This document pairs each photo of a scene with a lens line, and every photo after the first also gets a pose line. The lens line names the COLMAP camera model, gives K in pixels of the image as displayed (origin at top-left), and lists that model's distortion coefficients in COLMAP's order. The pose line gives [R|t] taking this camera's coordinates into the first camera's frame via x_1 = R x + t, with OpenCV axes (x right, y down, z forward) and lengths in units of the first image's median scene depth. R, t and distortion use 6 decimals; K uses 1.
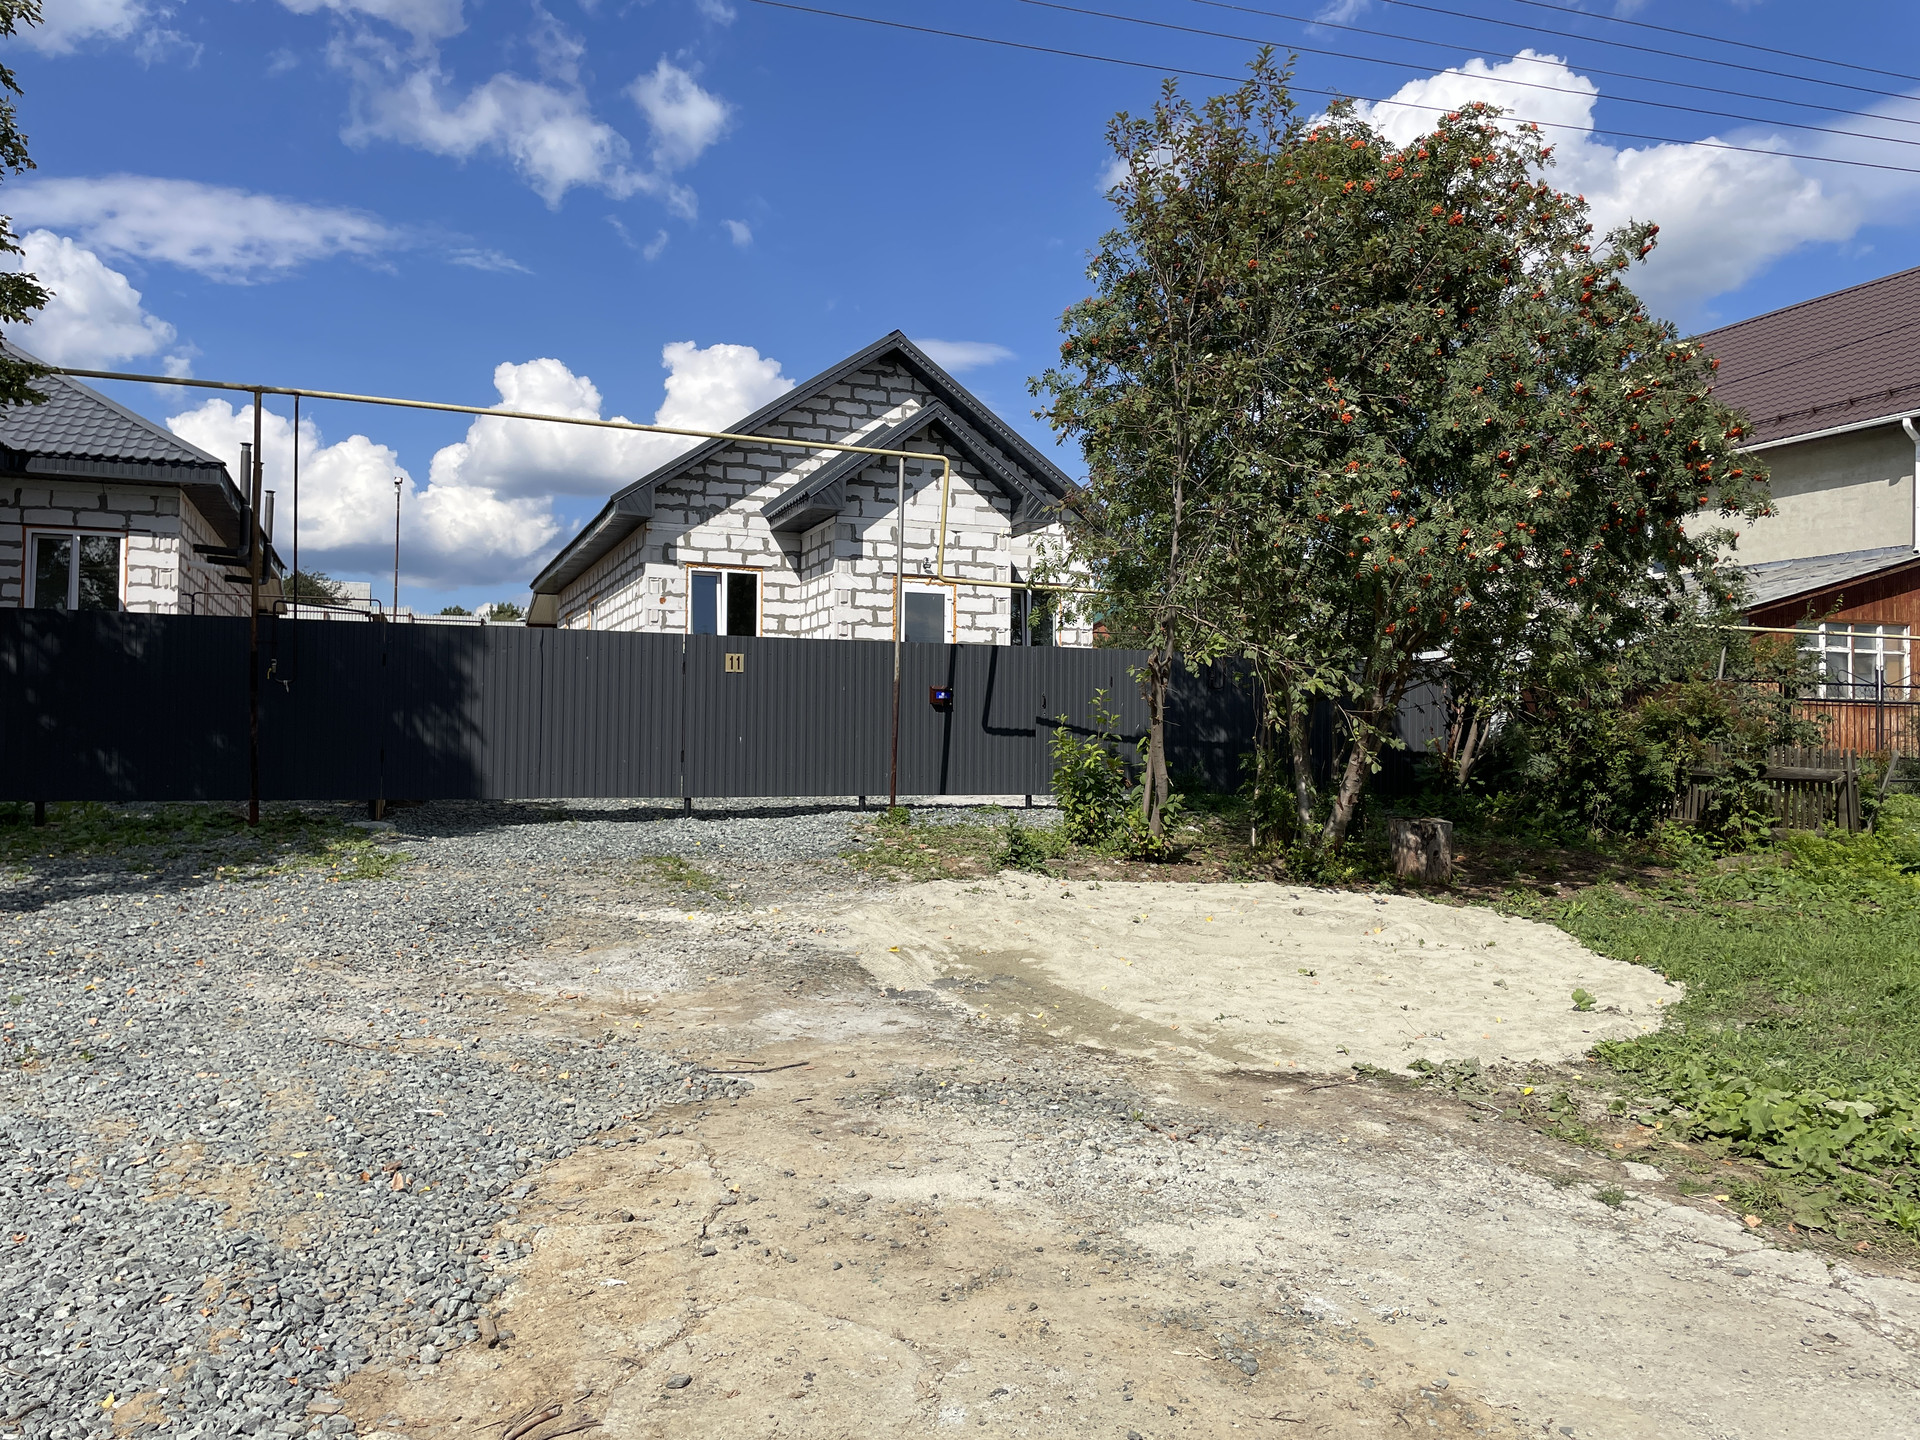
lens RADIAL K [[1454.8, 0, 960.5], [0, 1454.8, 700.3], [0, 0, 1]] dist [0.090520, -0.099949]
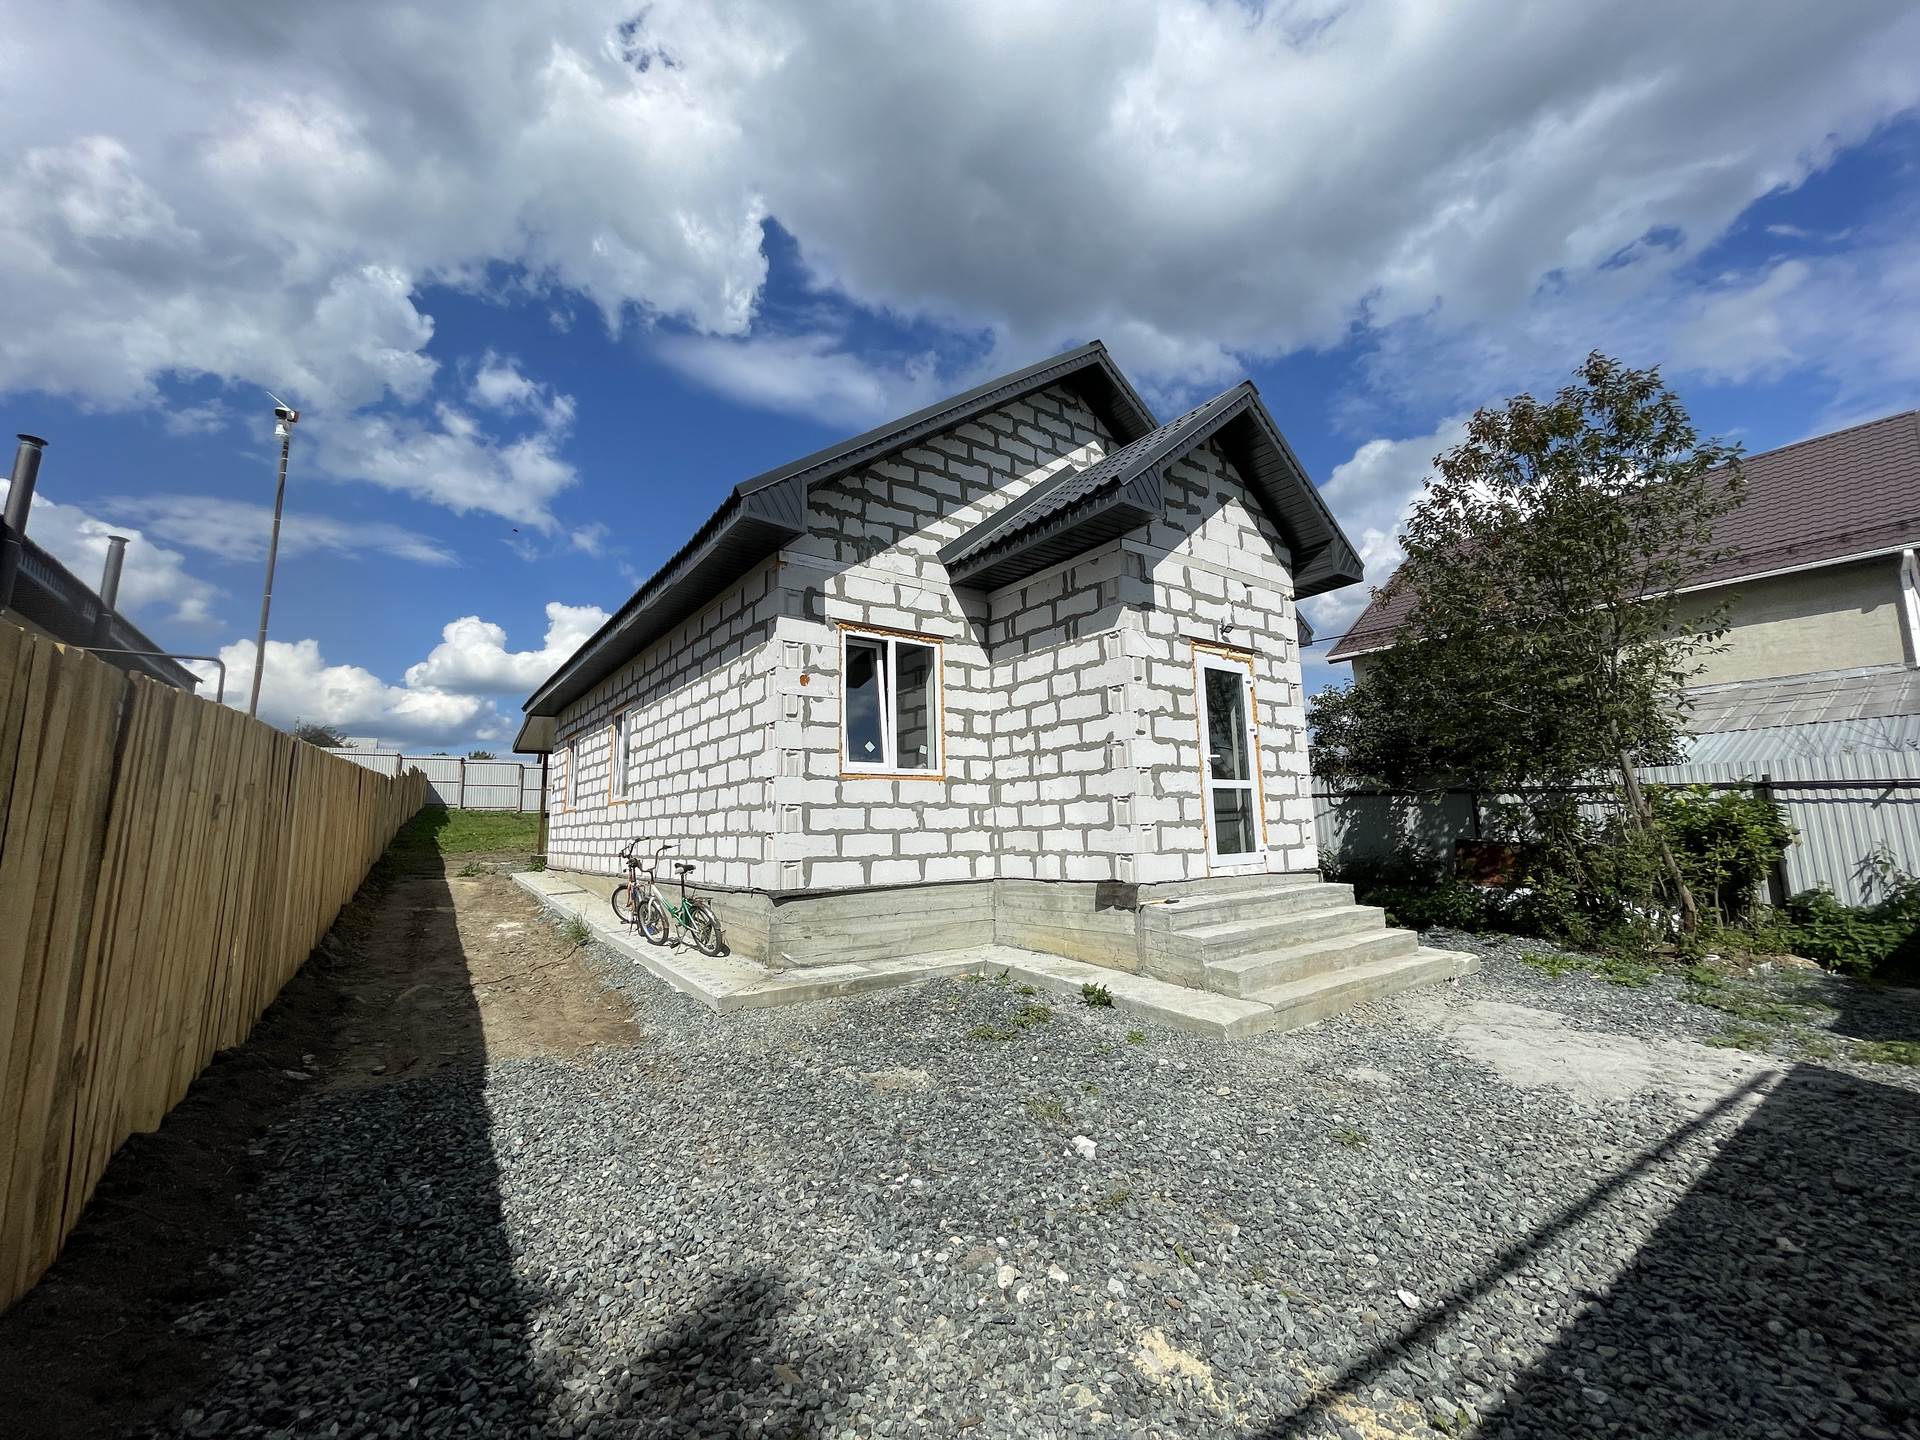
lens RADIAL K [[777.1, 0, 953.8], [0, 777.1, 712.1], [0, 0, 1]] dist [-0.000989, -0.000132]
pose [[0.969434, 0.006976, 0.245255, -0.219872], [0.022511, 0.992850, -0.117225, -0.016530], [-0.244319, 0.119163, 0.962345, 0.673736]]
